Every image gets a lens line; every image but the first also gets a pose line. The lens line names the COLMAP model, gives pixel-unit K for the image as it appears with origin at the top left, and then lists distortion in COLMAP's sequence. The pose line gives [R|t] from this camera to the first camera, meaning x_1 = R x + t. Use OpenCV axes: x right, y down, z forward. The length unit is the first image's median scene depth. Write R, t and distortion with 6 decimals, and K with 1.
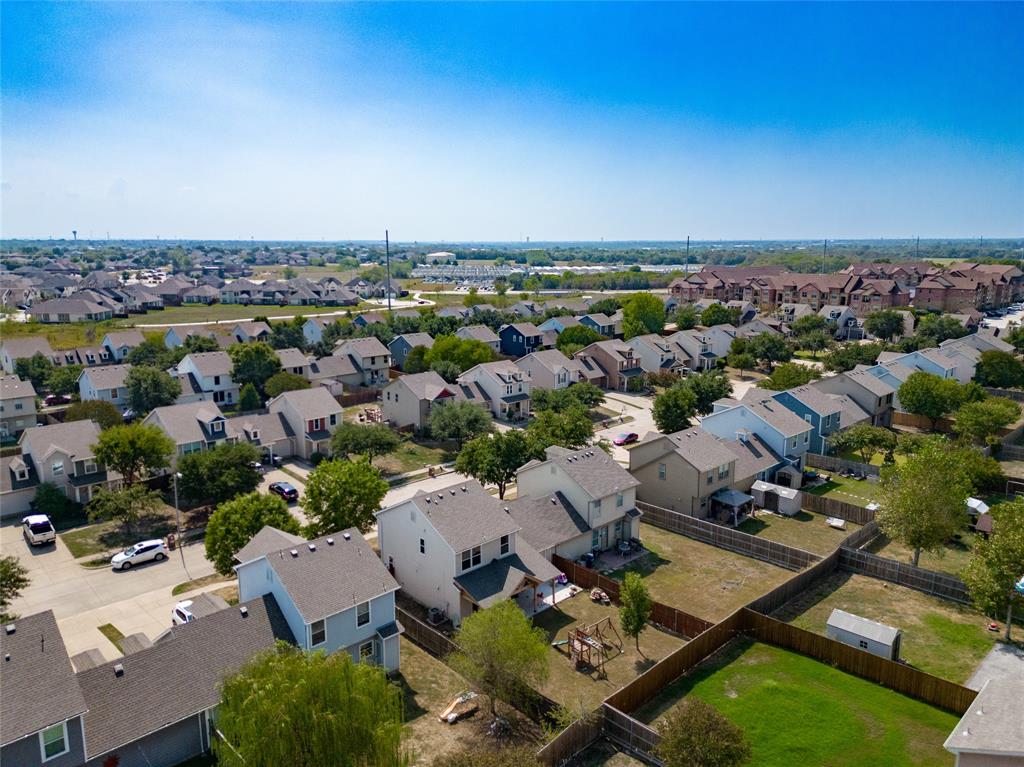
lens RADIAL K [[707.2, 0, 509.3], [0, 707.2, 379.6], [0, 0, 1]] dist [0.048560, -0.016469]
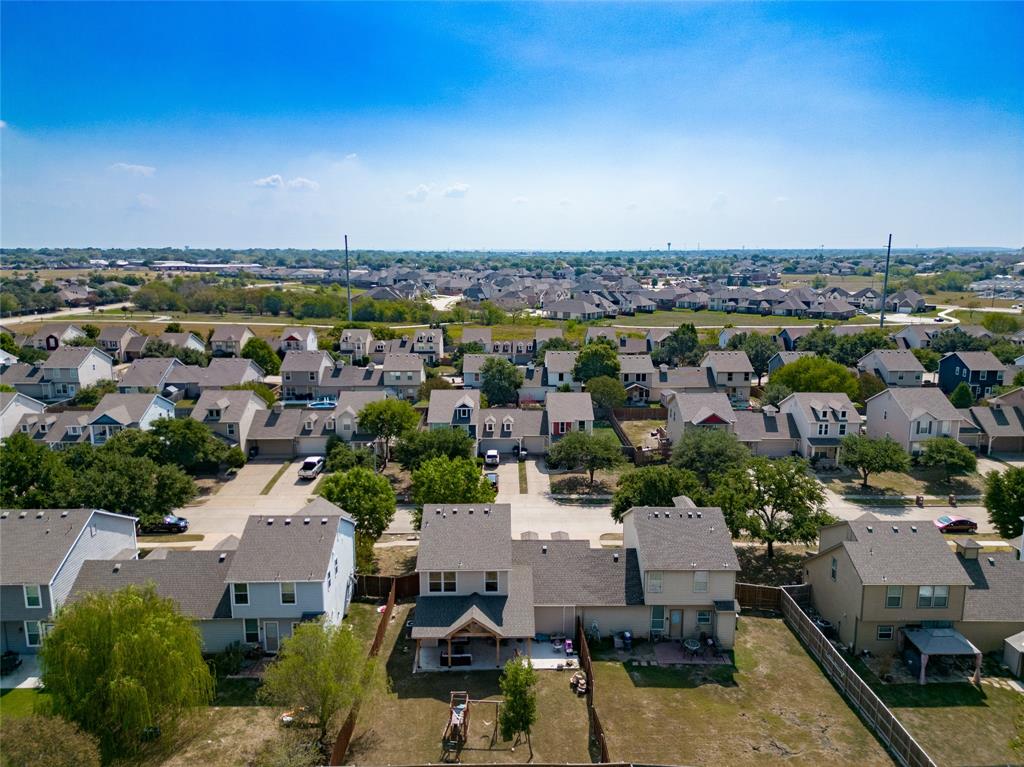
lens RADIAL K [[707.2, 0, 517.5], [0, 707.2, 378.4], [0, 0, 1]] dist [0.048560, -0.016469]
pose [[0.733239, 0.115995, -0.670004, 0.181269], [-0.125294, 0.991518, 0.034538, -0.017439], [0.668327, 0.058623, 0.741554, 0.105107]]
